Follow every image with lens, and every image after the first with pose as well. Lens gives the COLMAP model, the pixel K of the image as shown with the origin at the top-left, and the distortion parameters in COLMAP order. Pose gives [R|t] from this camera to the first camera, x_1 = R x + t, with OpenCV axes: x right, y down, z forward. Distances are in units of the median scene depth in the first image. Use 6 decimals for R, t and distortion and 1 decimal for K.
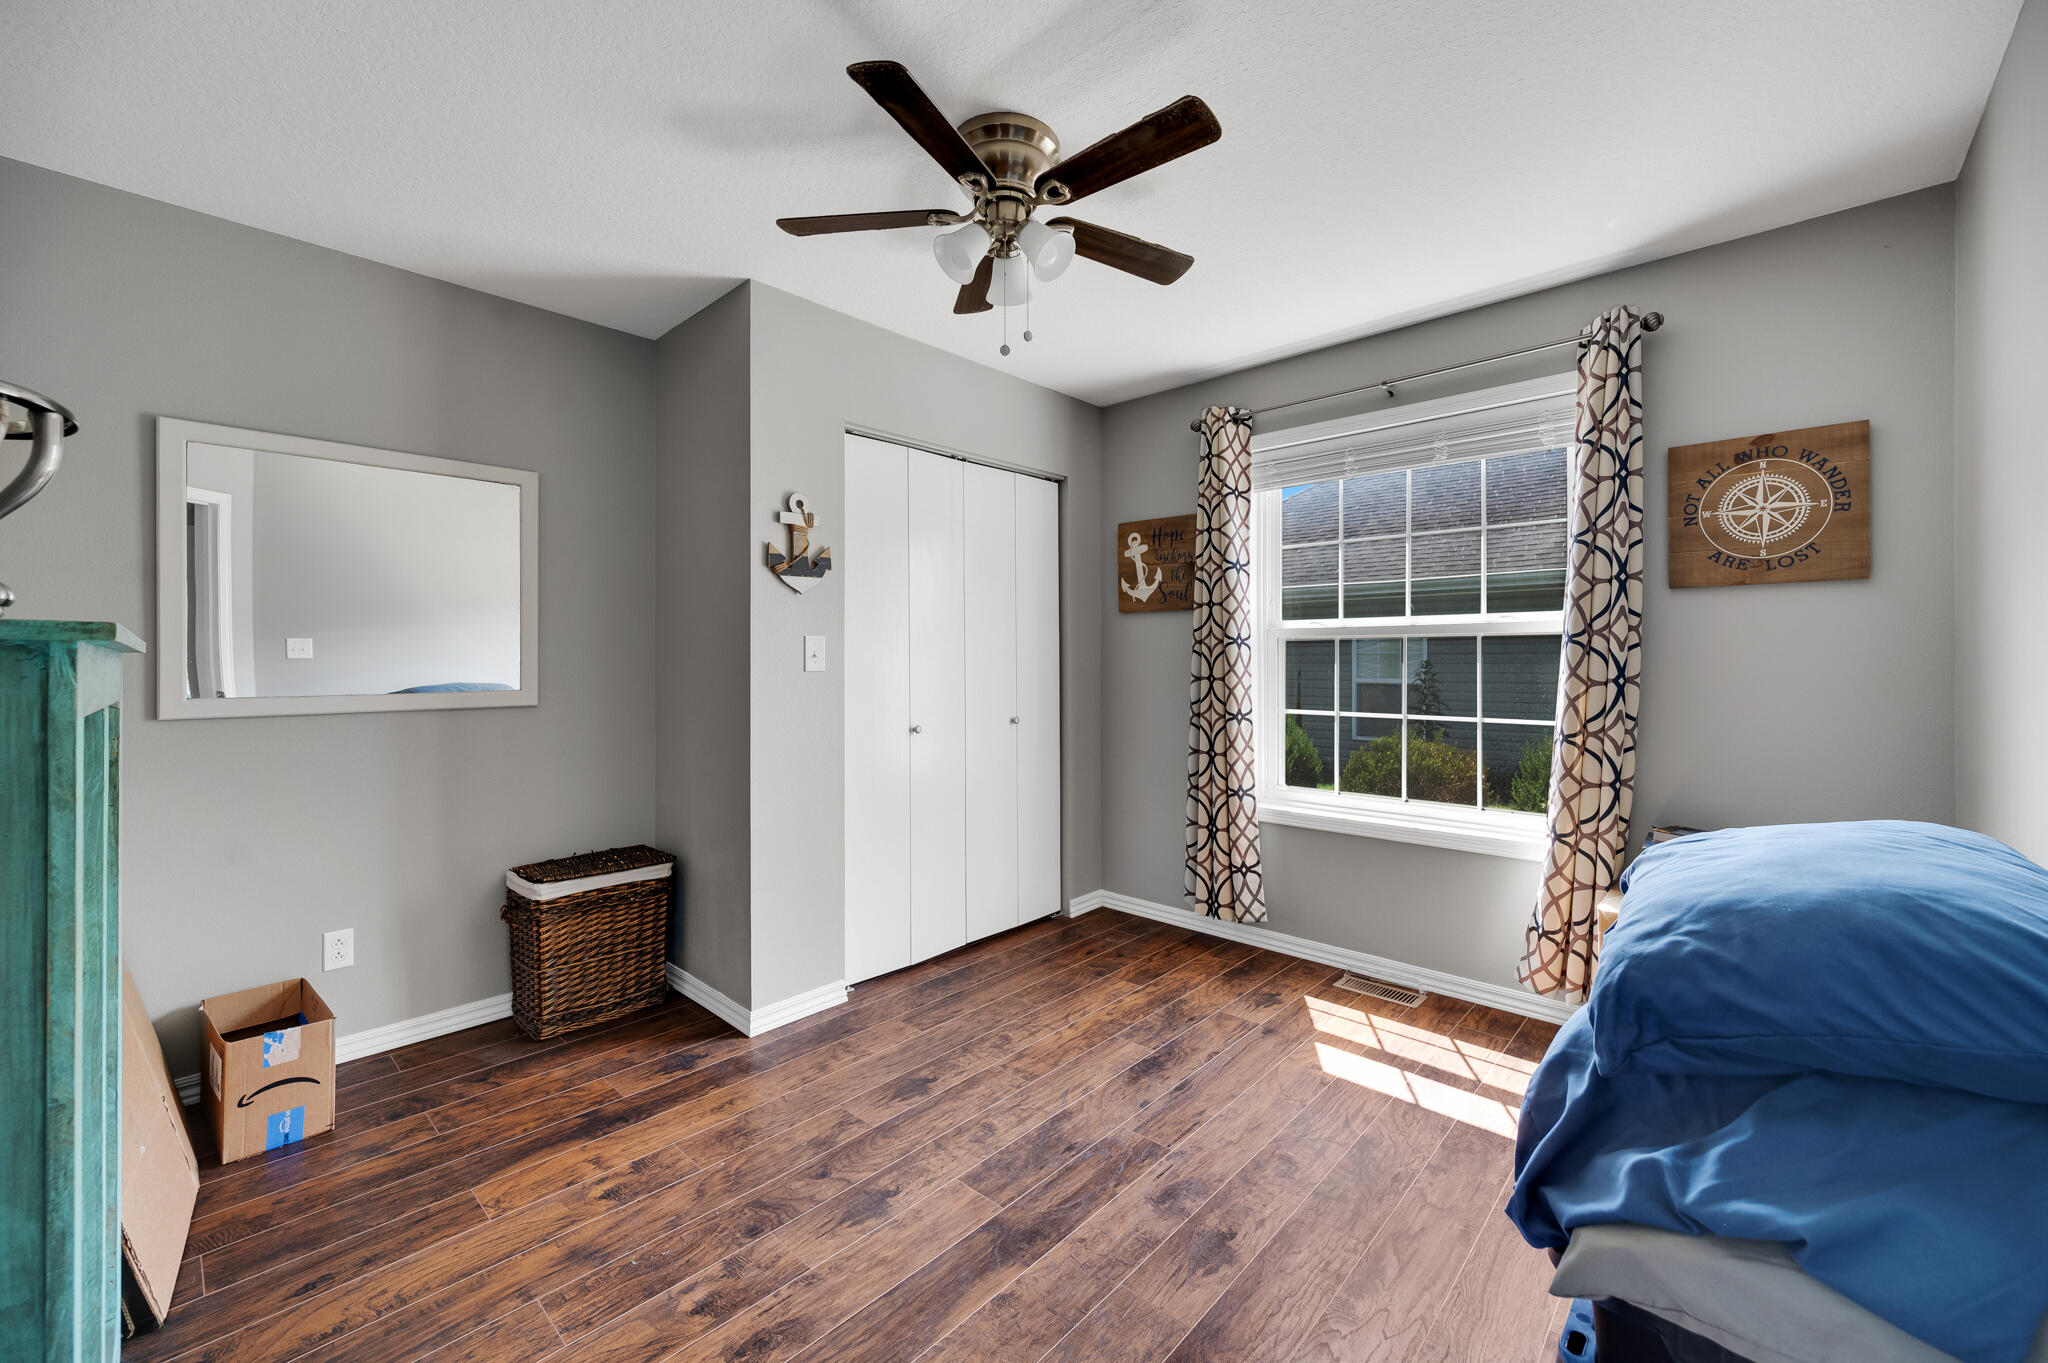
lens RADIAL K [[817.9, 0, 1037.1], [0, 817.9, 676.8], [0, 0, 1]] dist [0.000650, -0.000036]
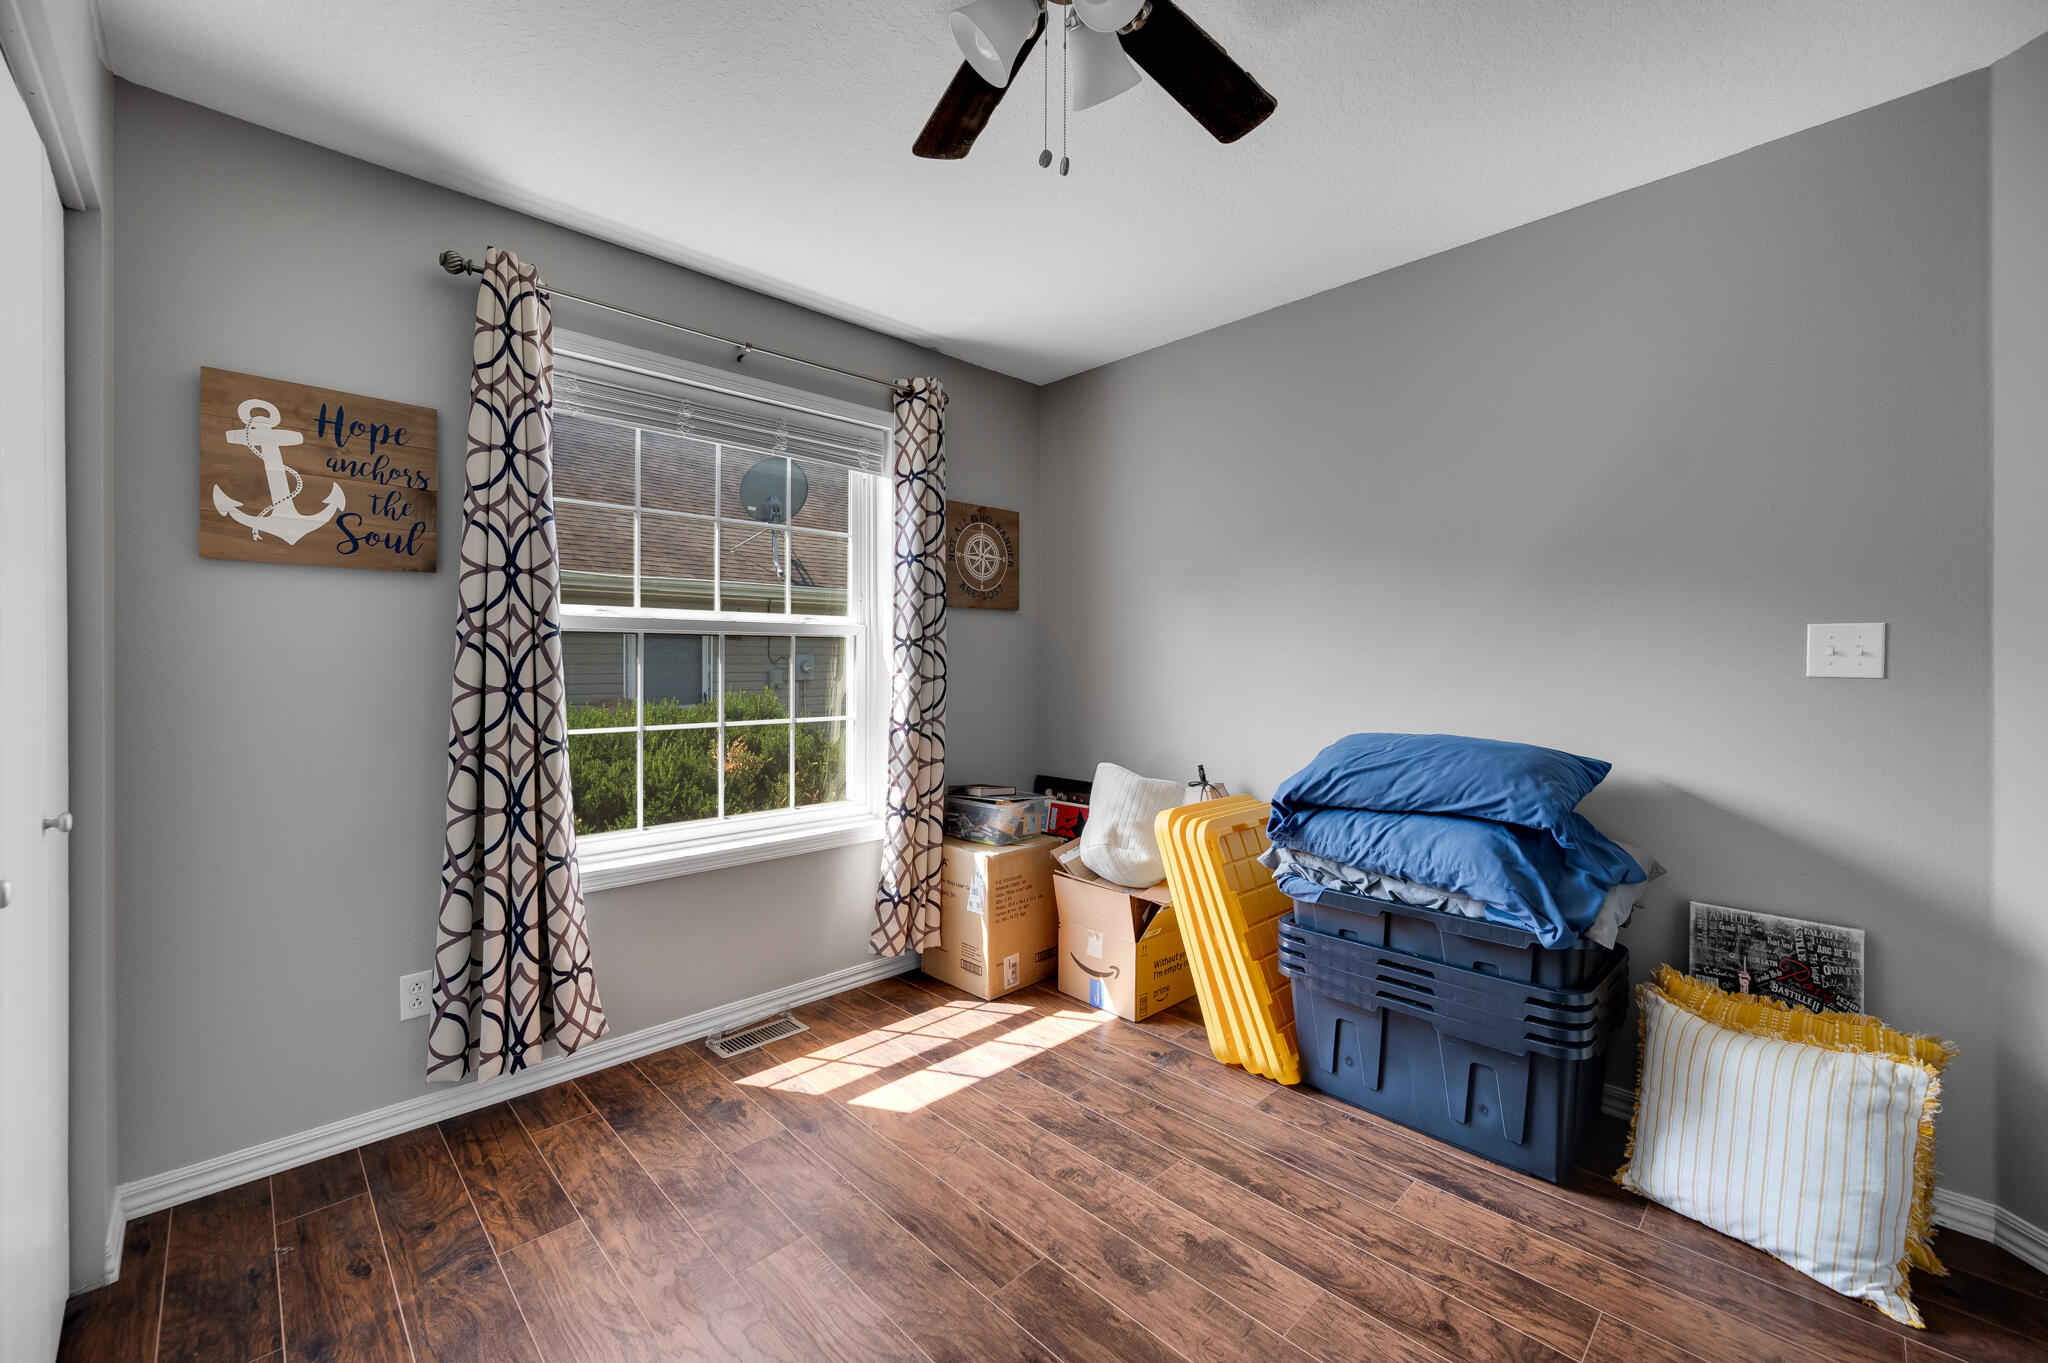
lens RADIAL K [[817.9, 0, 1032.8], [0, 817.9, 673.4], [0, 0, 1]] dist [0.000650, -0.000036]
pose [[0.055122, -0.011681, 0.998411, -0.446795], [0.021700, 0.999709, 0.010499, -0.009102], [-0.998244, 0.021087, 0.055360, 0.661520]]
